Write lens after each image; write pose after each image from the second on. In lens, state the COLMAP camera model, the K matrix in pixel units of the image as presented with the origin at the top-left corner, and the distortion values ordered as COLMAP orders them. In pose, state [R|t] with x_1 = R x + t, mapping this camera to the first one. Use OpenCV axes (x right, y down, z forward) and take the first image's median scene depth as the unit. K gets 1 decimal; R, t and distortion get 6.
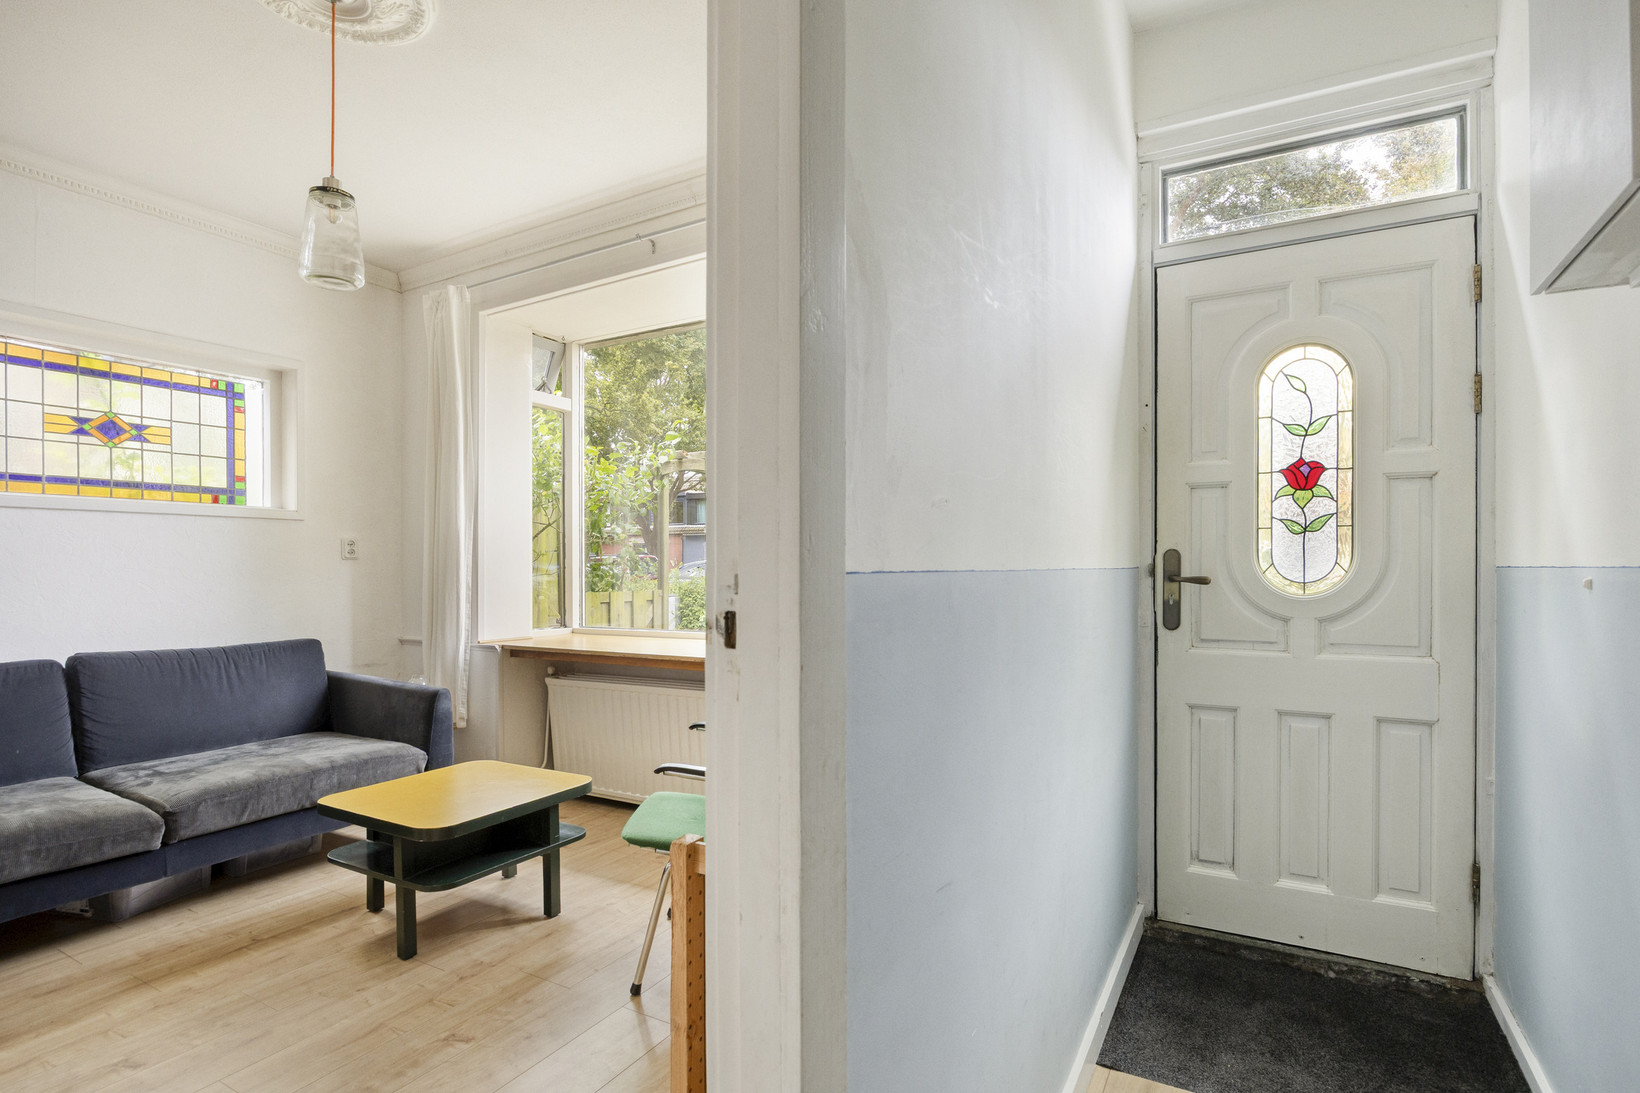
lens RADIAL K [[793.9, 0, 816.4], [0, 793.9, 567.8], [0, 0, 1]] dist [-0.005277, 0.001279]
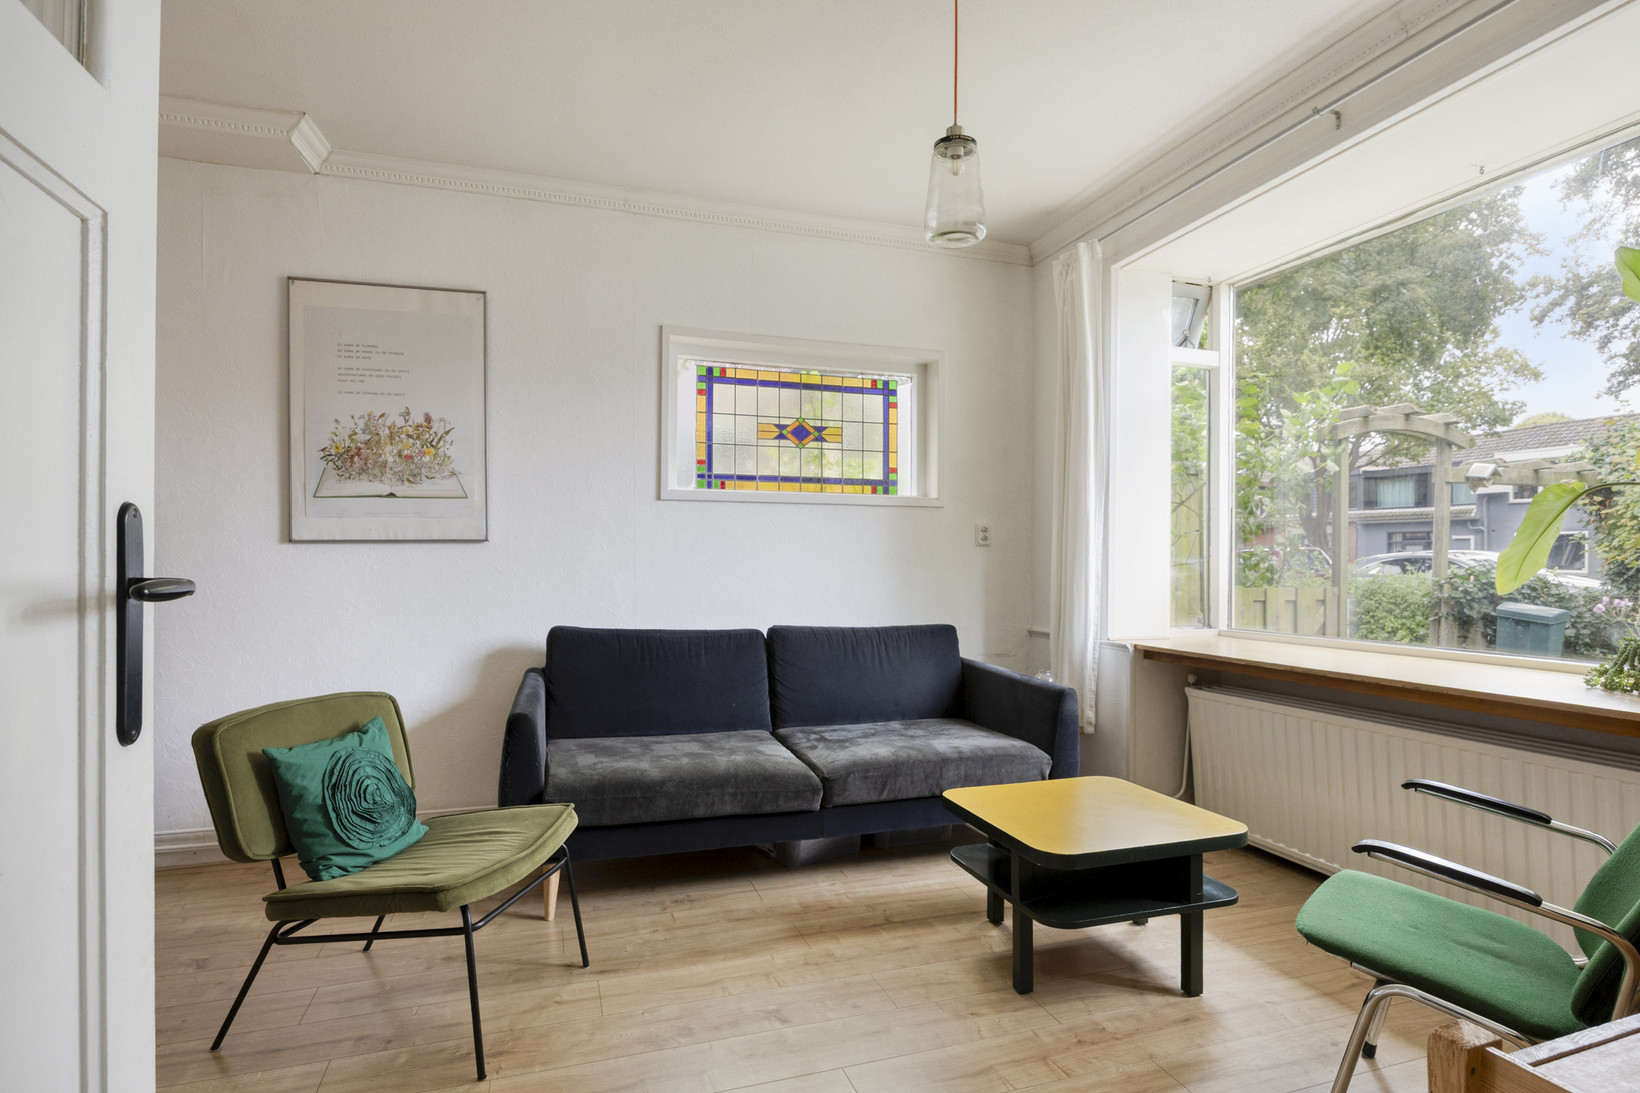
lens RADIAL K [[848.6, 0, 831.5], [0, 848.6, 559.2], [0, 0, 1]] dist [-0.017925, -0.006080]
pose [[0.749767, 0.006104, -0.661674, -0.042529], [-0.008660, 0.999962, -0.000588, 0.010078], [0.661645, 0.006171, 0.749792, 0.110653]]
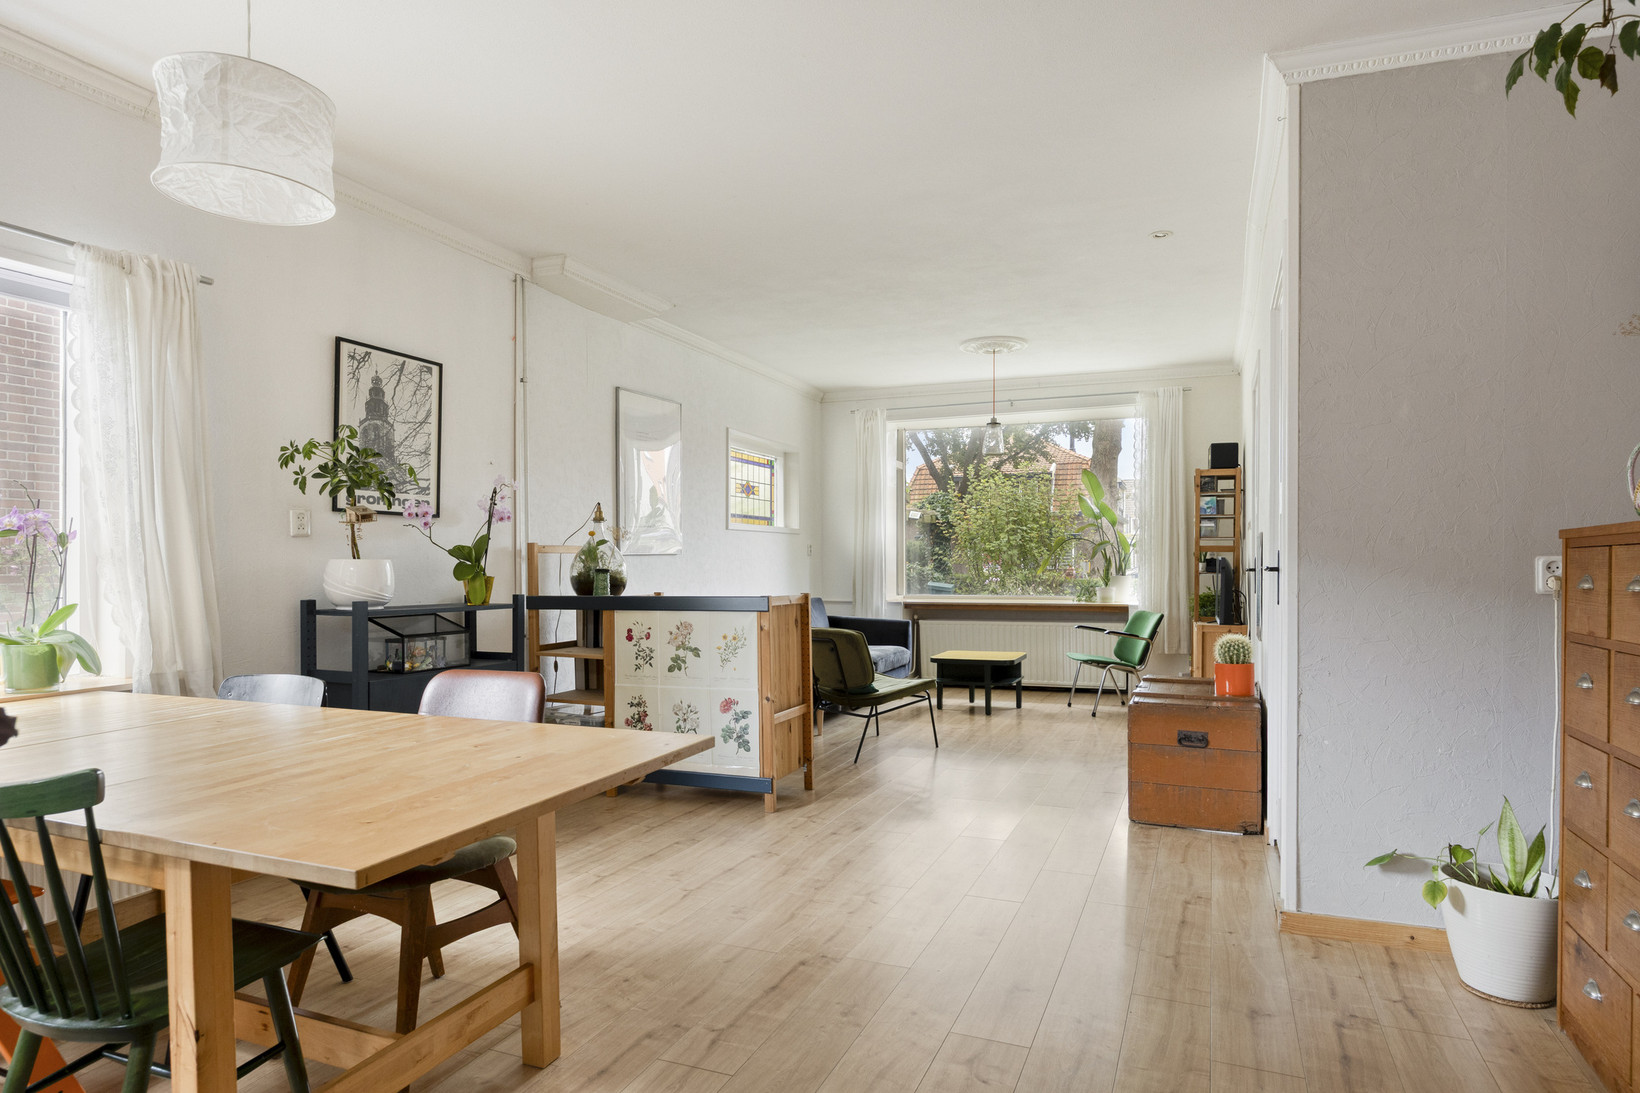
lens RADIAL K [[923.6, 0, 861.1], [0, 923.6, 565.0], [0, 0, 1]] dist [0.001209, 0.000813]
pose [[0.990171, 0.000169, 0.139861, -0.989288], [-0.000308, 0.999999, 0.000978, 0.012245], [-0.139861, -0.001011, 0.990171, -1.401997]]
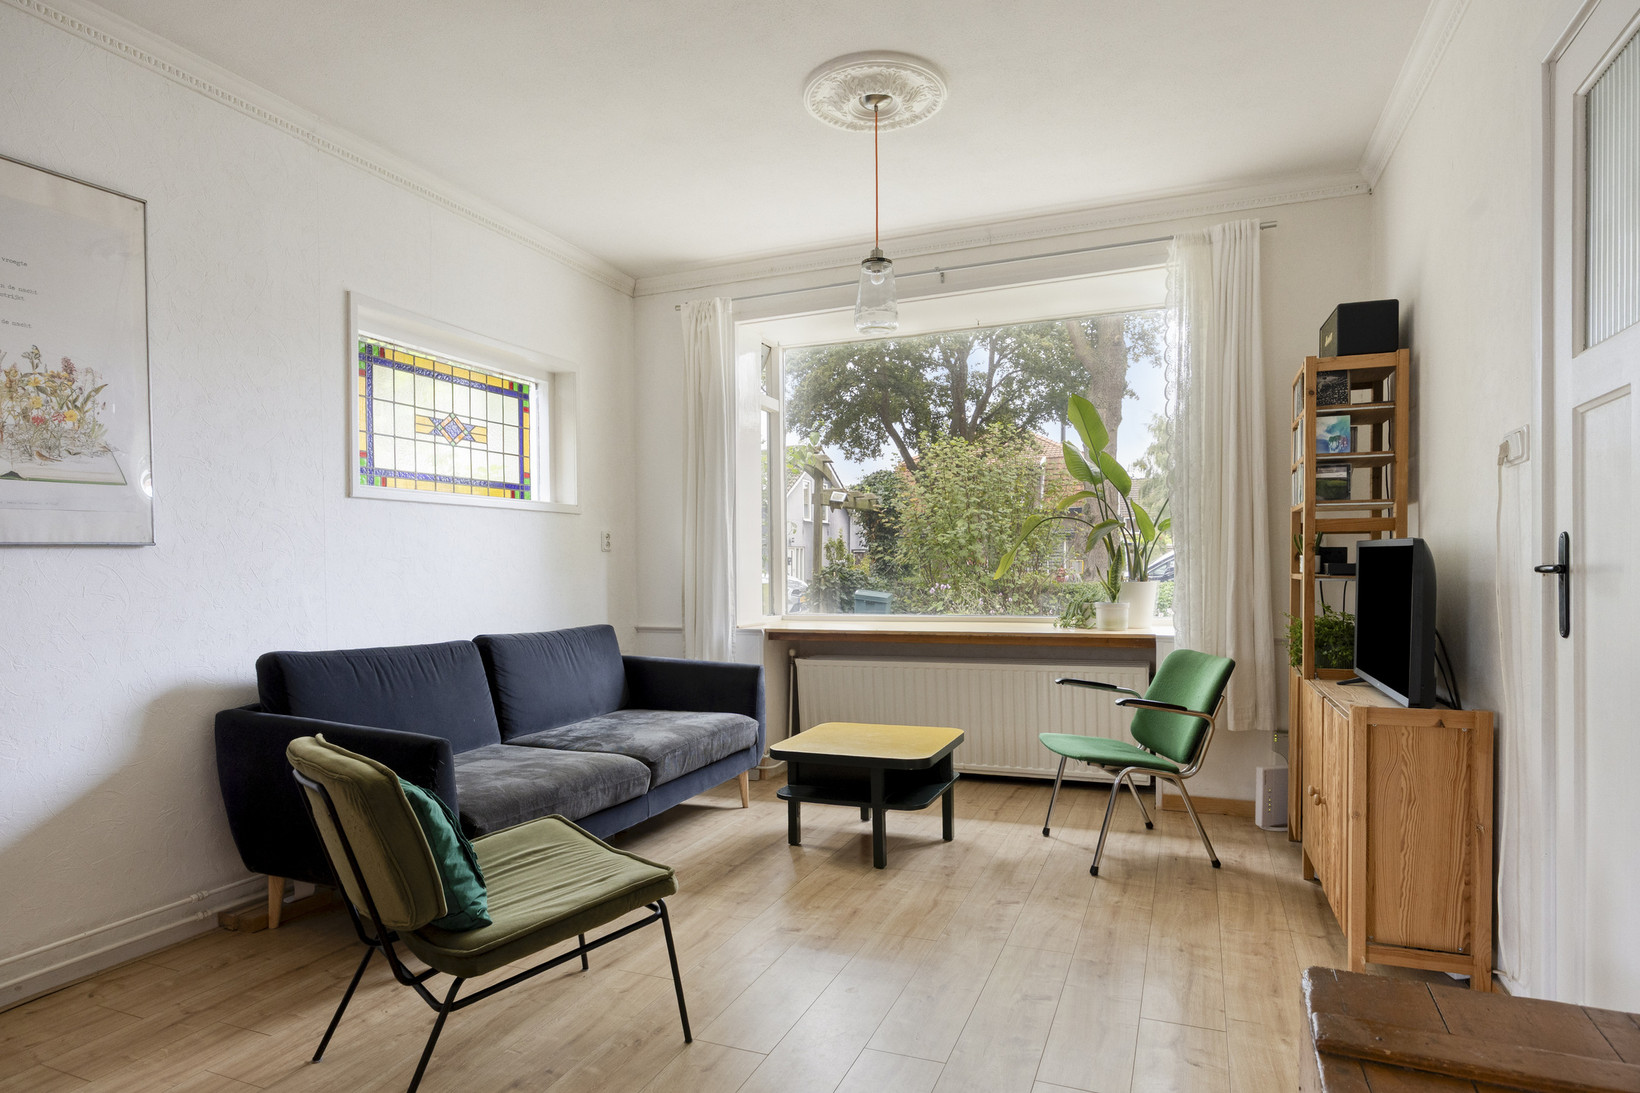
lens RADIAL K [[848.6, 0, 860.2], [0, 848.6, 581.7], [0, 0, 1]] dist [-0.017925, -0.006080]
pose [[0.991942, -0.011244, 0.126195, -0.515128], [0.009046, 0.999797, 0.017977, 0.016486], [-0.126371, -0.016690, 0.991843, -0.217539]]
